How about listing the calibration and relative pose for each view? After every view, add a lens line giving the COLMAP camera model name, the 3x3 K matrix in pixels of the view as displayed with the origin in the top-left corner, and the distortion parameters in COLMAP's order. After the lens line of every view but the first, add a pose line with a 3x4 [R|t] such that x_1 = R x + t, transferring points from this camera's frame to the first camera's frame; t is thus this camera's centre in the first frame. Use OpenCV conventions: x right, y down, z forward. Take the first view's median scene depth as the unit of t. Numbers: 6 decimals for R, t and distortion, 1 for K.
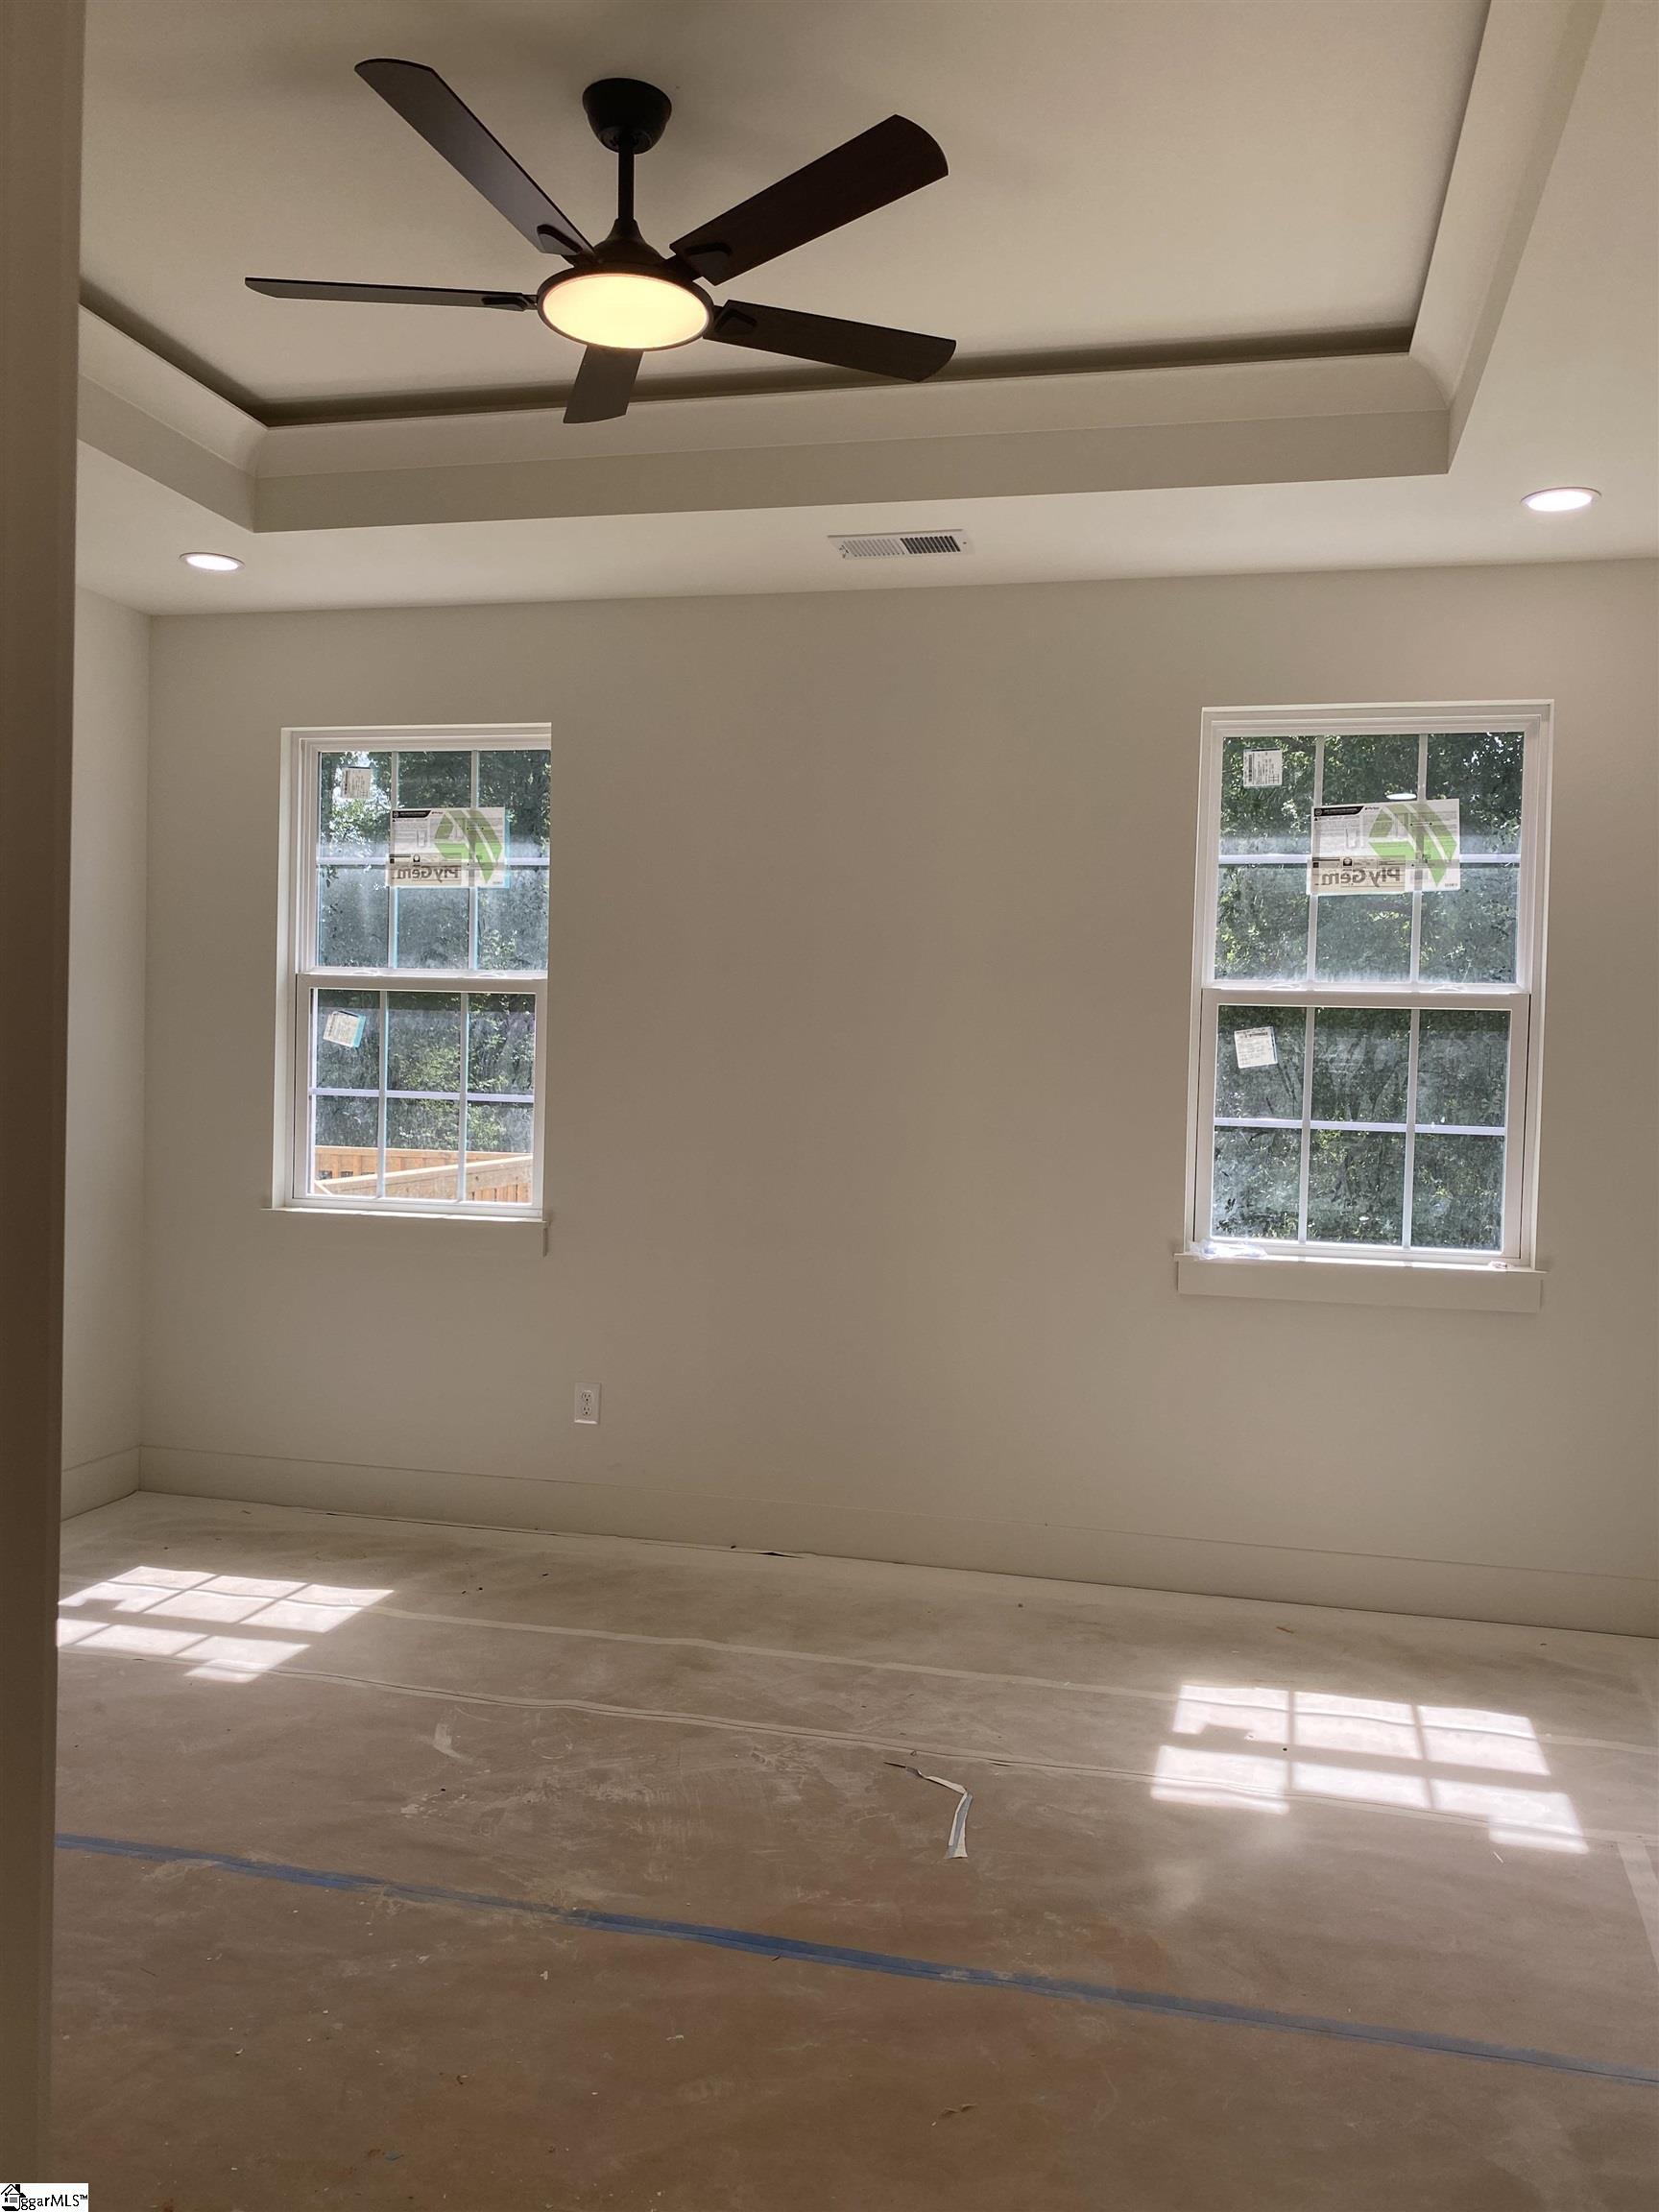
lens RADIAL K [[1711.5, 0, 829.5], [0, 1711.5, 1106.0], [0, 0, 1]] dist [0.002046, 0.000327]
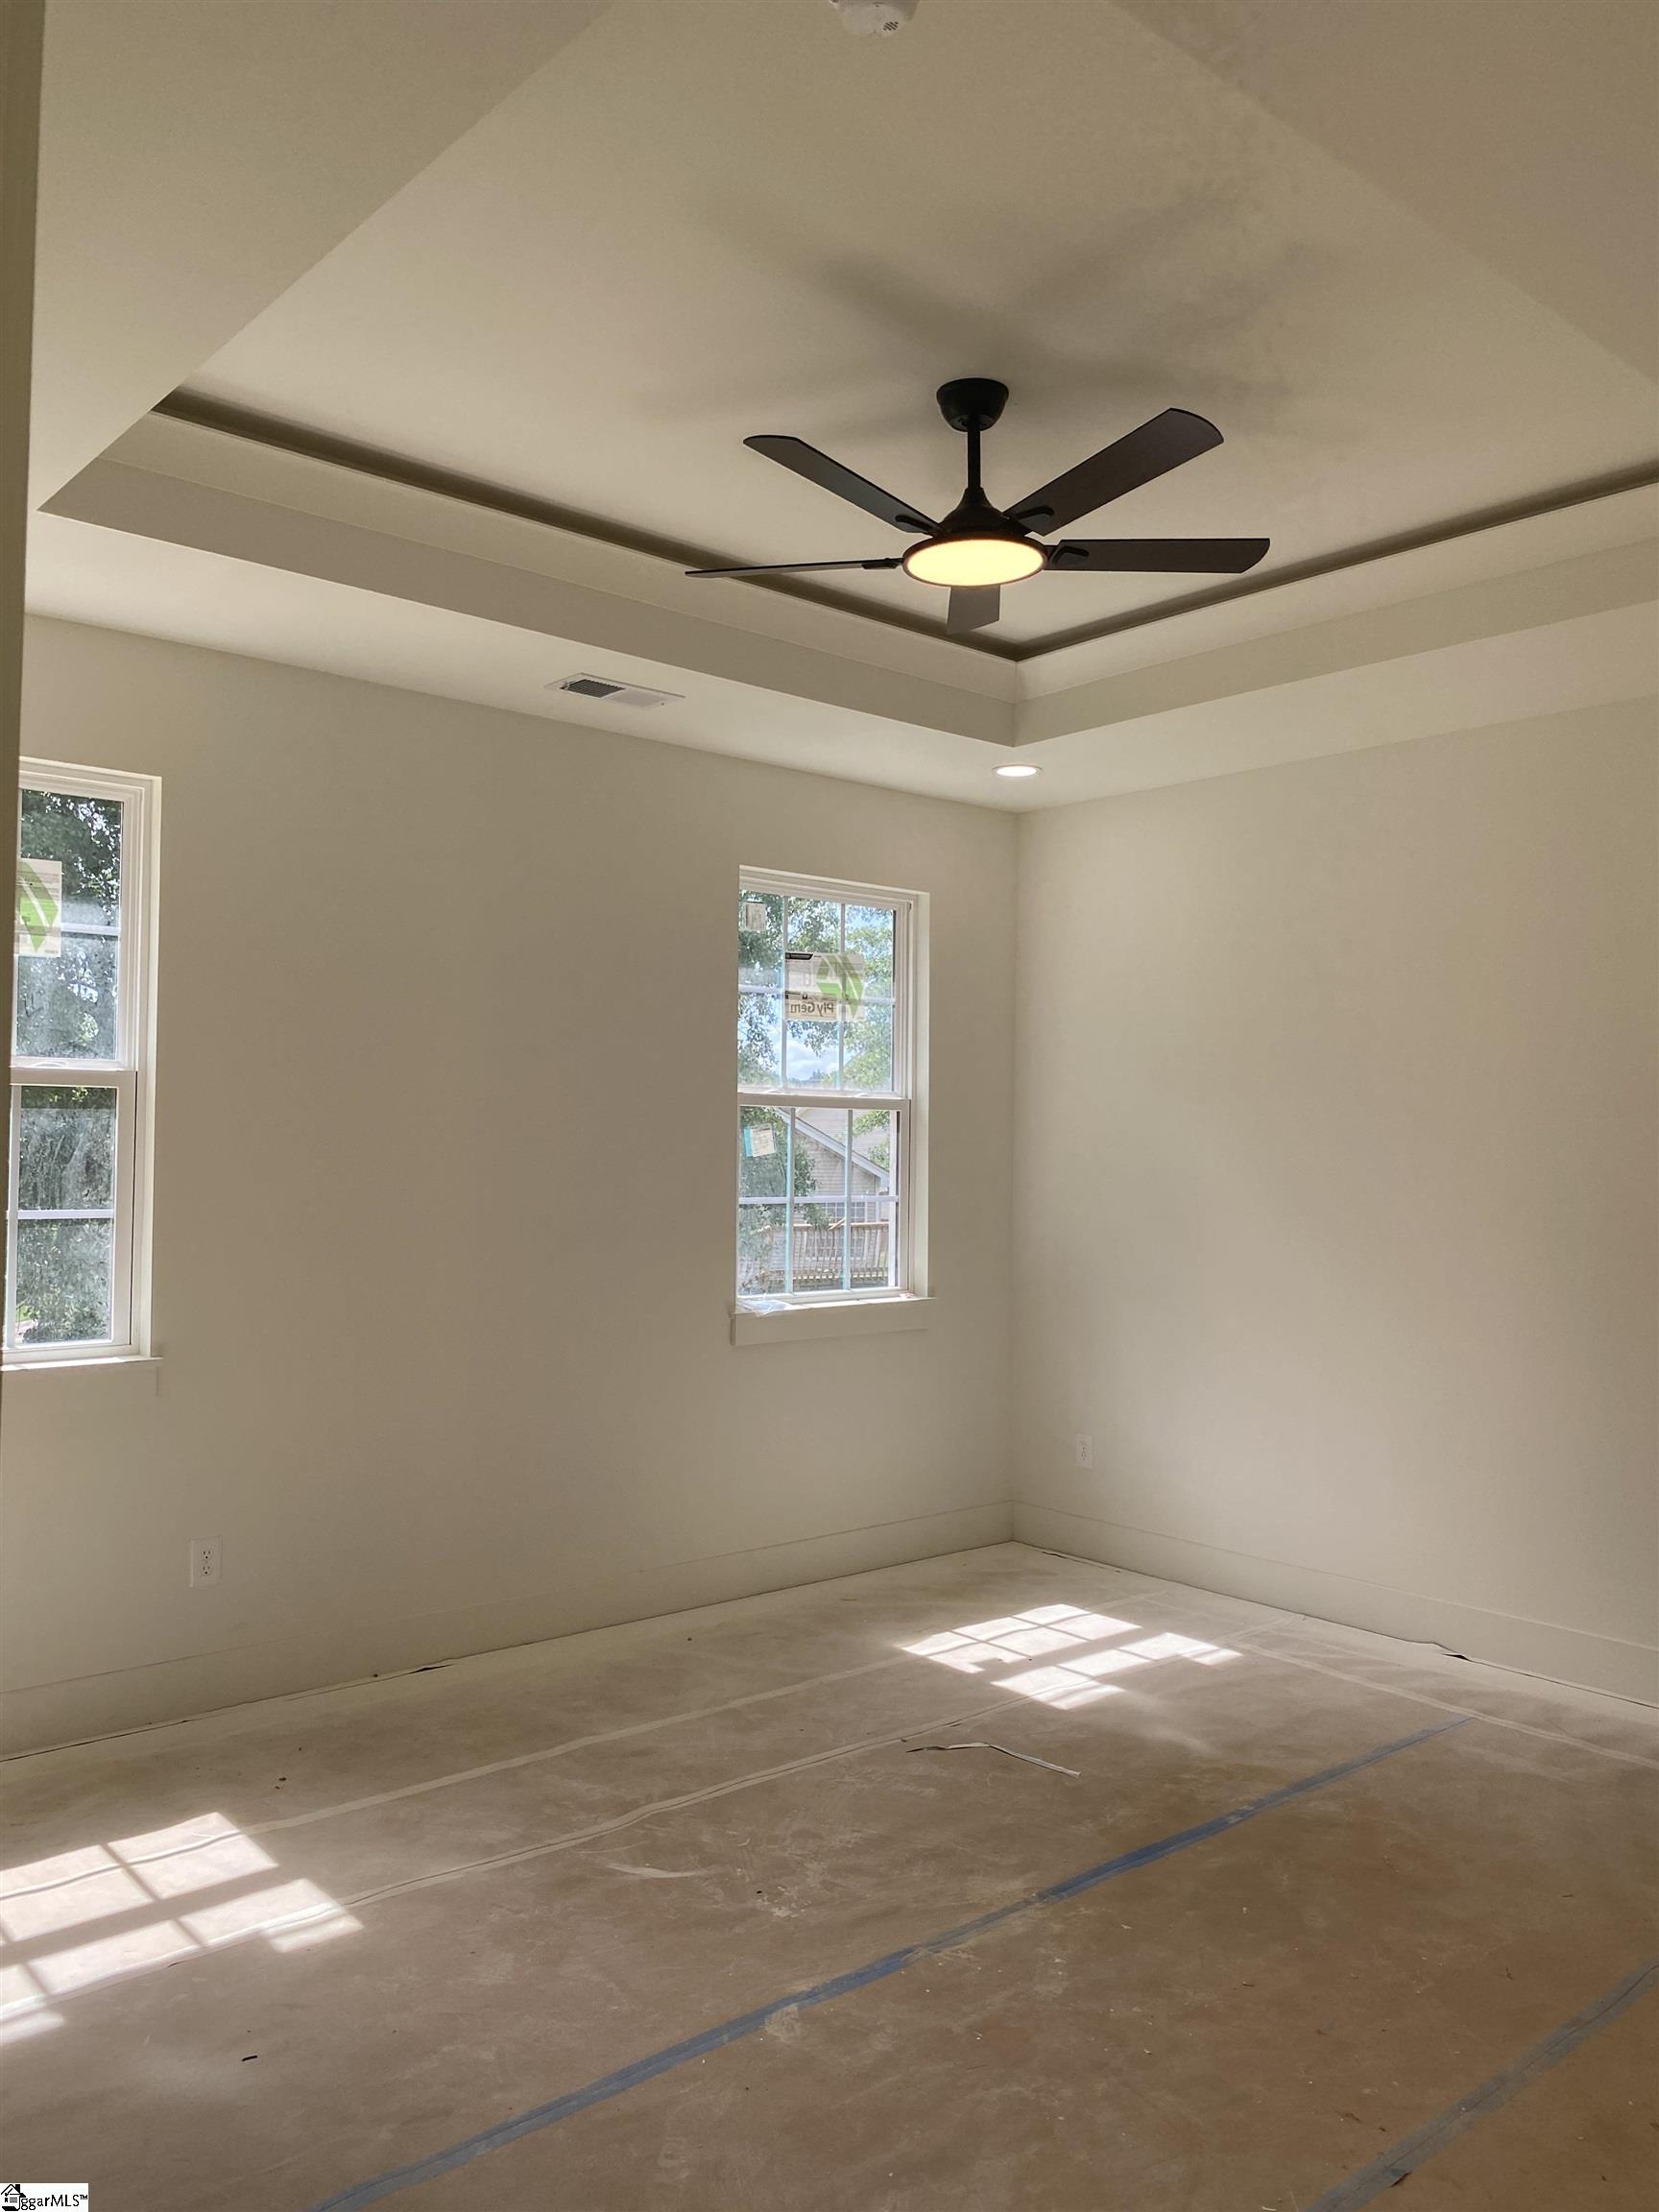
lens RADIAL K [[1711.6, 0, 832.4], [0, 1711.6, 1069.1], [0, 0, 1]] dist [0.008469, -0.000577]
pose [[0.572741, 0.018626, 0.819525, -0.927865], [0.024387, 0.998912, -0.039746, -0.045241], [-0.819374, 0.042750, 0.571663, 0.313613]]
